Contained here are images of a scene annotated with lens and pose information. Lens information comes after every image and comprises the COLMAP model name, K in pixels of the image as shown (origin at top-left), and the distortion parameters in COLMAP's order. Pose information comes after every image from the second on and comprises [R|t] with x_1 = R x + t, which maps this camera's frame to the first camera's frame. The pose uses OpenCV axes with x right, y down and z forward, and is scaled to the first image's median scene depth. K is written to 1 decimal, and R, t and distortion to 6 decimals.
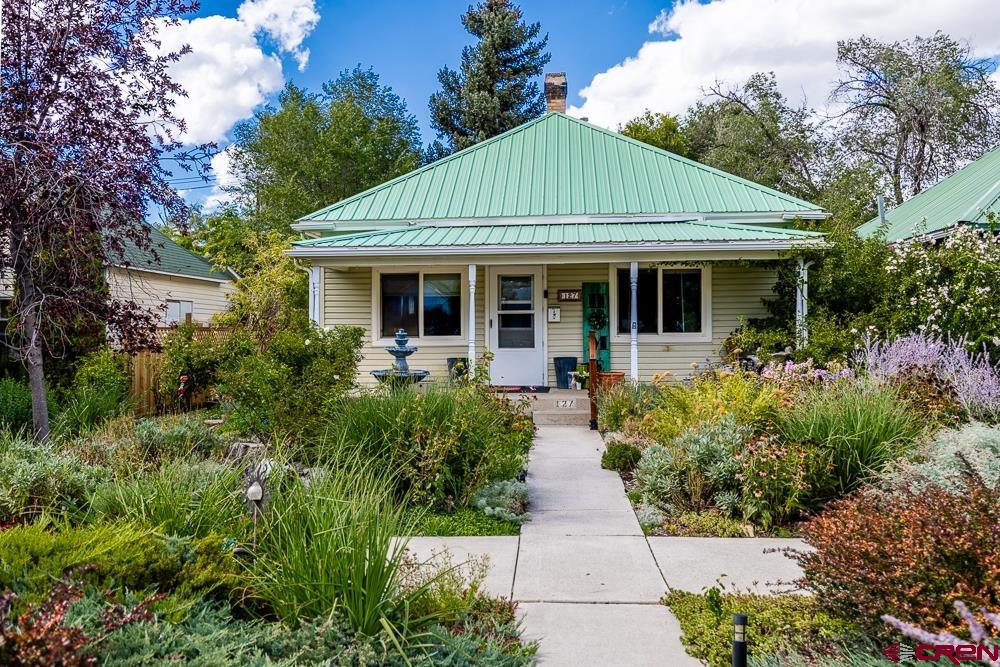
lens RADIAL K [[845.9, 0, 485.0], [0, 845.9, 332.1], [0, 0, 1]] dist [-0.004670, 0.000522]
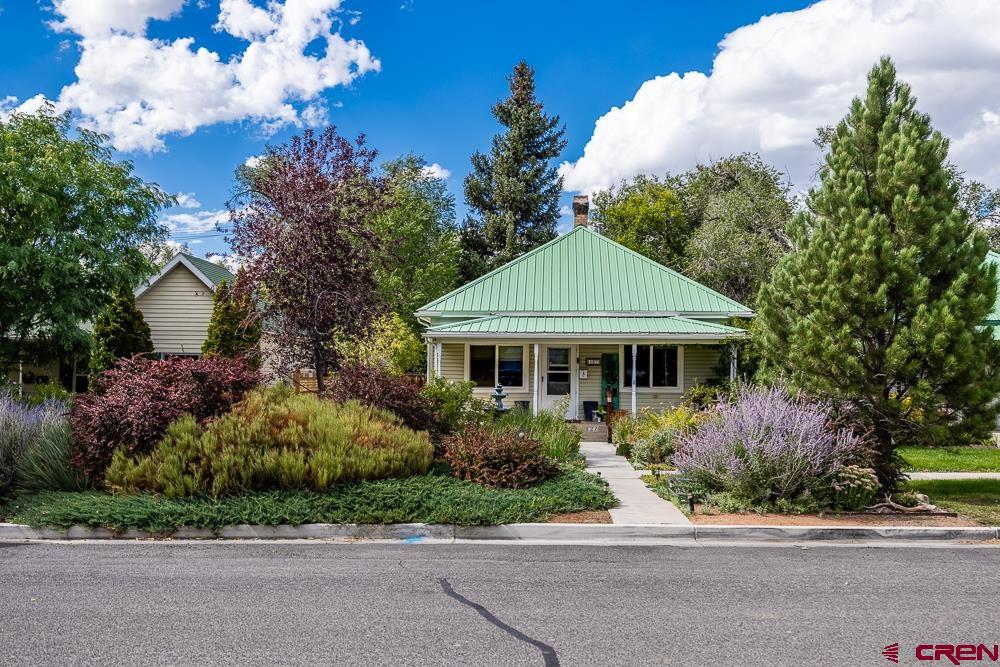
lens RADIAL K [[1025.9, 0, 500.6], [0, 1025.9, 352.5], [0, 0, 1]] dist [0.000790, -0.000792]
pose [[0.999145, 0.015346, 0.038377, -0.143480], [-0.014450, 0.999619, -0.023501, -0.013474], [-0.038723, 0.022927, 0.998987, -0.881335]]
